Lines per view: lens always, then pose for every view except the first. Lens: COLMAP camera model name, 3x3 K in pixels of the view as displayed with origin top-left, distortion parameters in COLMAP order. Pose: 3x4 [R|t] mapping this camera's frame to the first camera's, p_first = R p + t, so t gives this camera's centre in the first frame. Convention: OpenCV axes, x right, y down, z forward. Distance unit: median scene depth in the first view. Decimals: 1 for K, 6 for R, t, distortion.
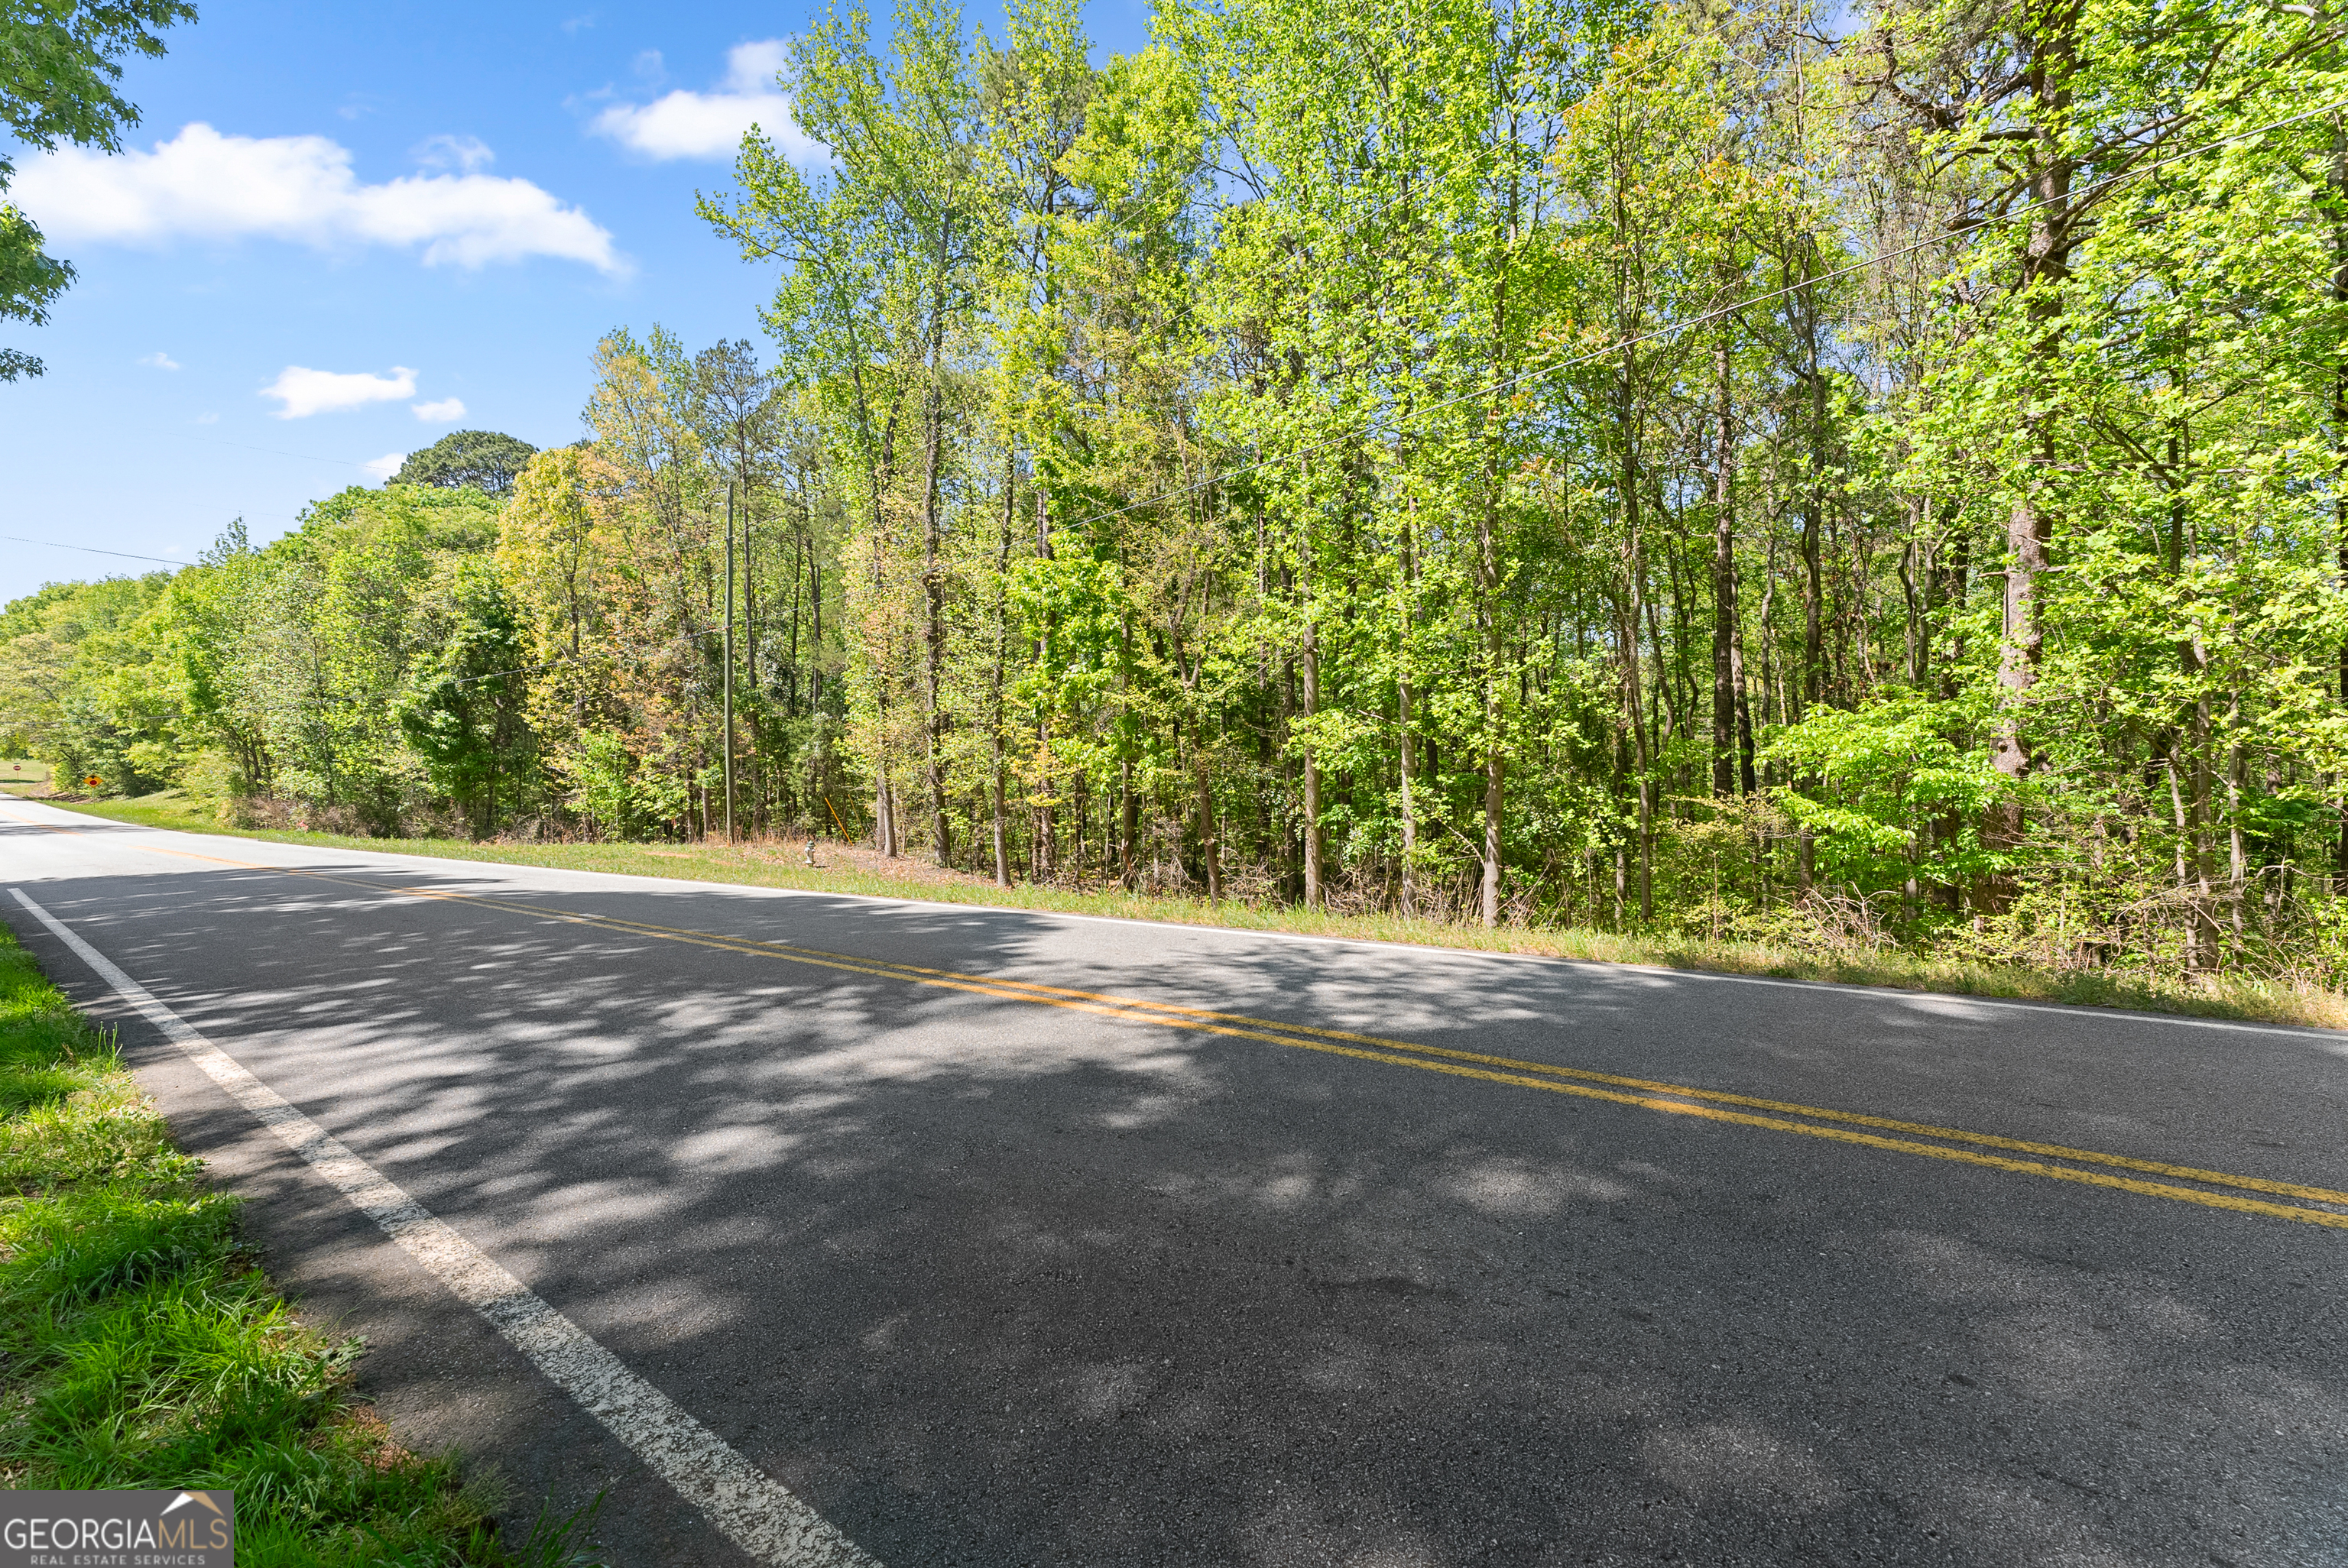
lens RADIAL K [[967.7, 0, 1171.6], [0, 967.7, 794.4], [0, 0, 1]] dist [0.001008, 0.000054]
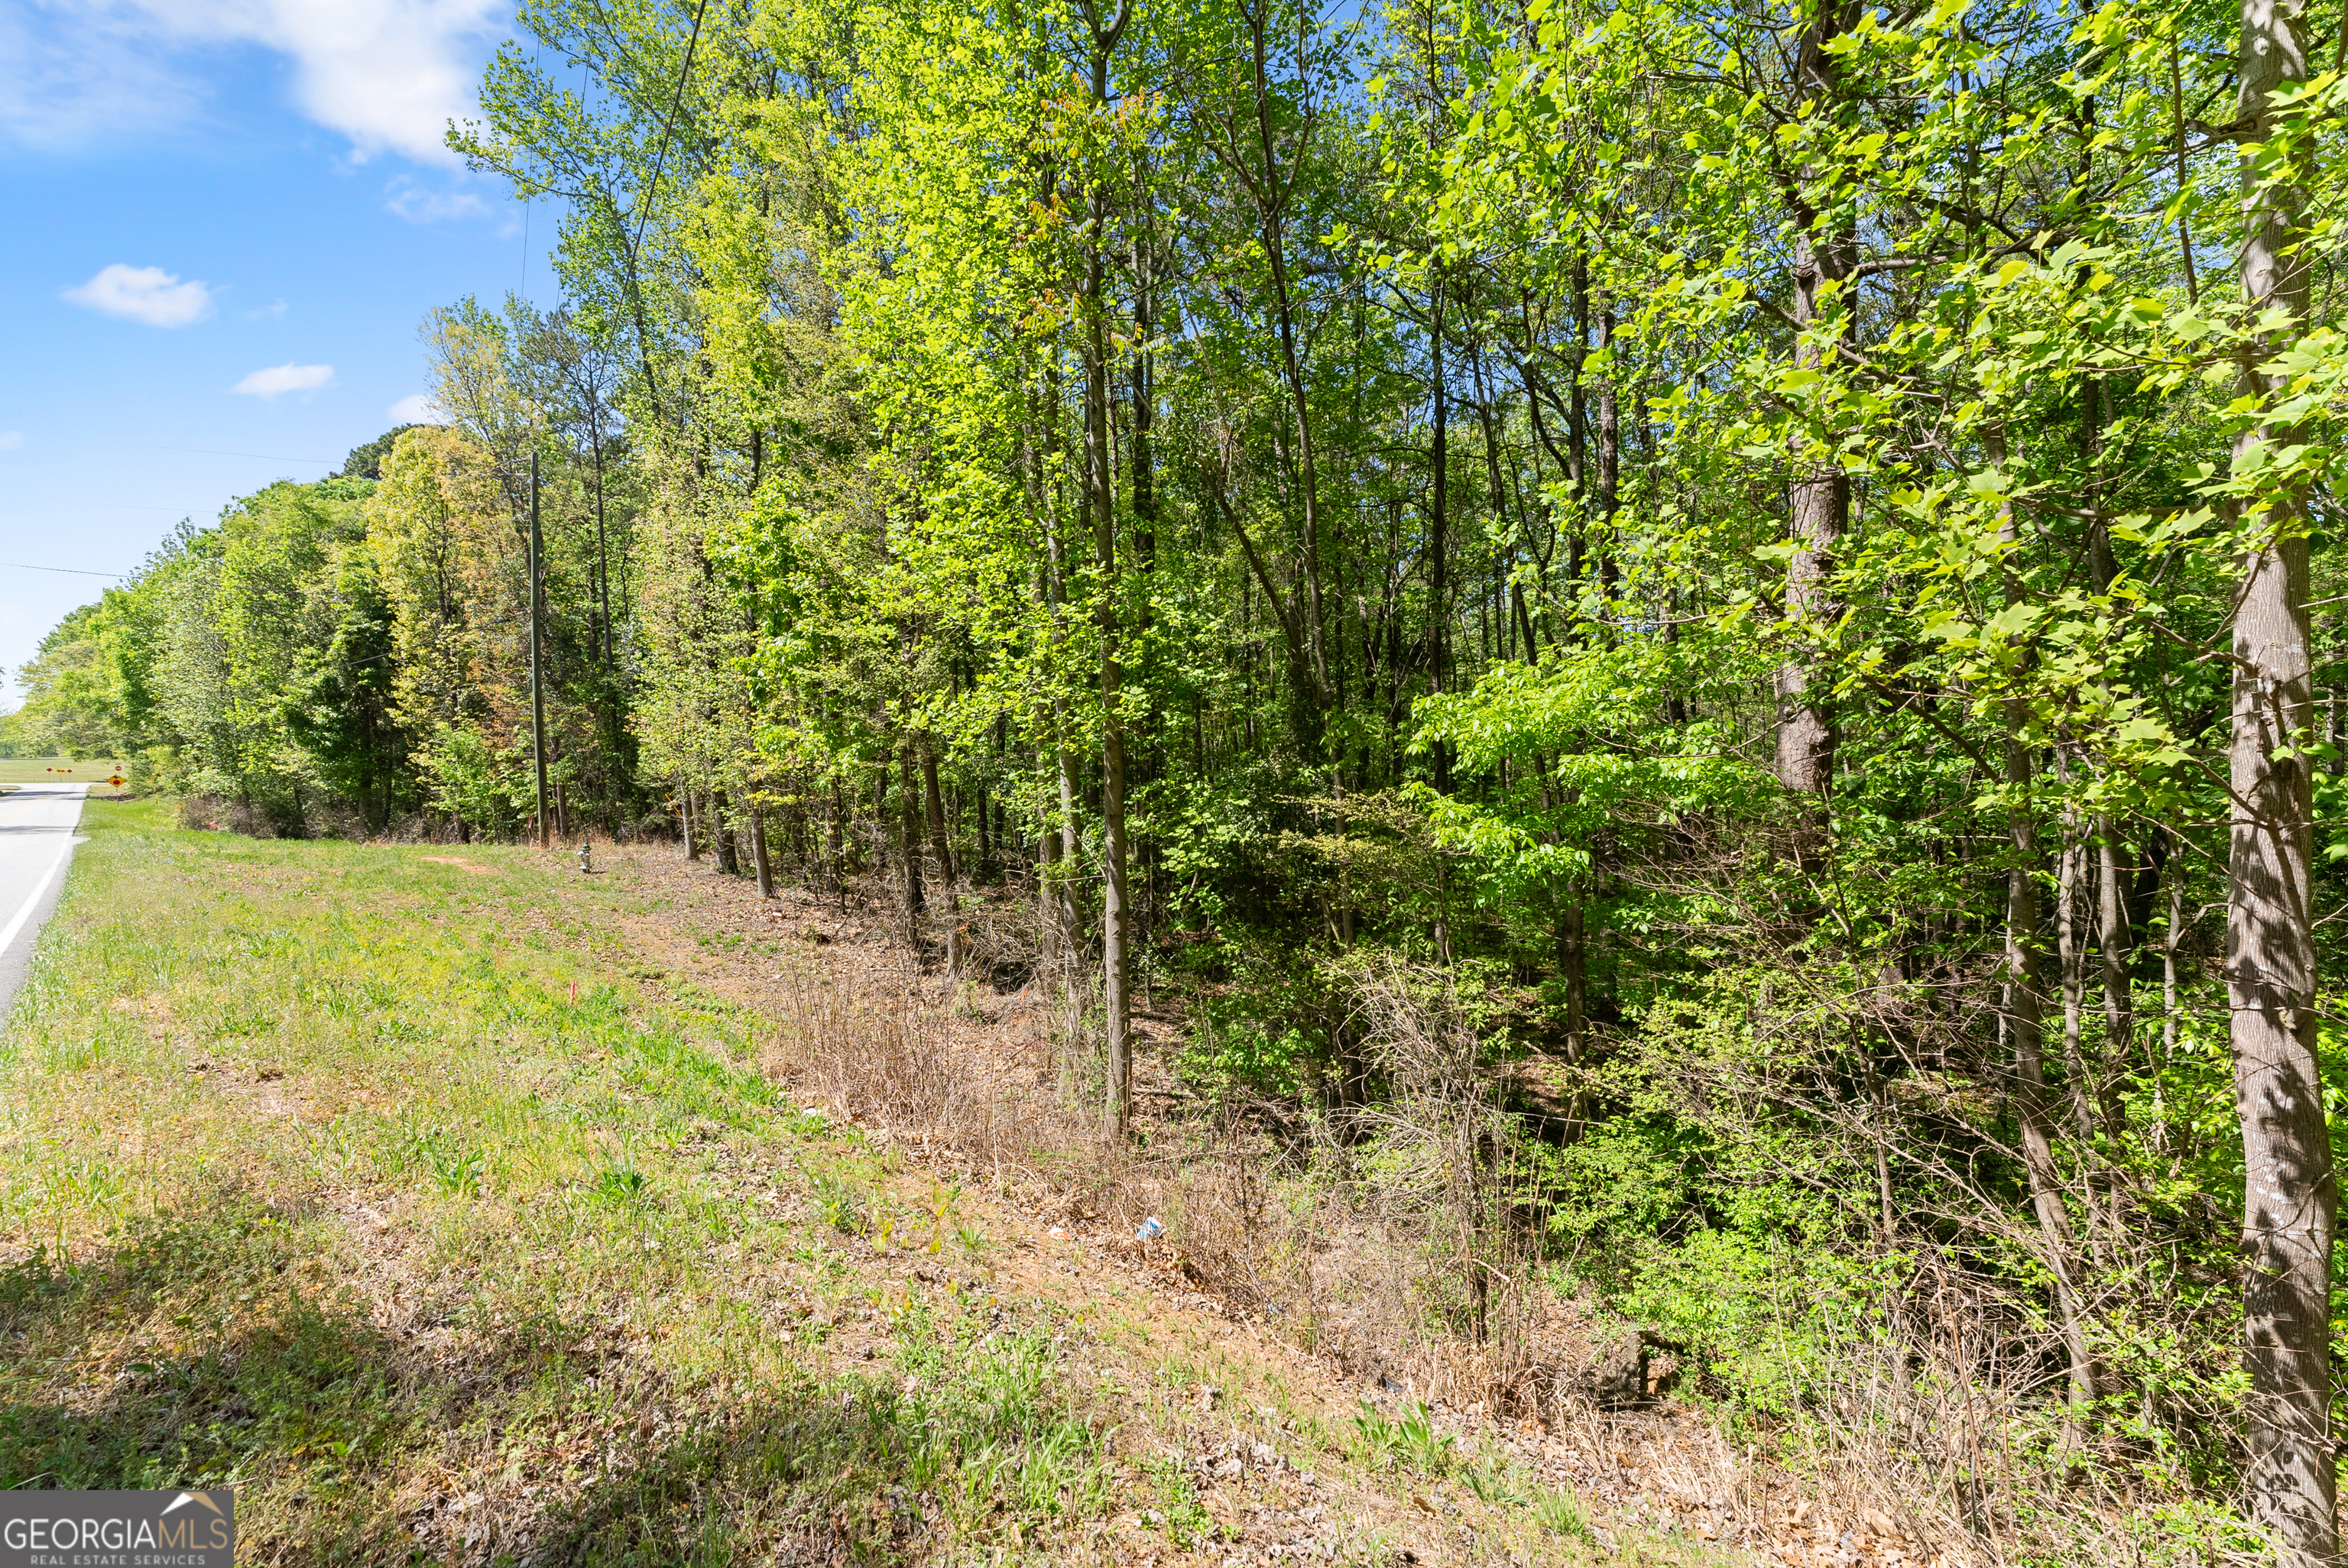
lens RADIAL K [[946.3, 0, 1174.0], [0, 946.3, 784.0], [0, 0, 1]] dist [-0.000179, -0.000042]
pose [[0.998675, -0.009045, -0.050654, 0.138179], [0.009097, 0.999958, 0.000791, -0.002062], [0.050645, -0.001251, 0.998716, 0.100214]]
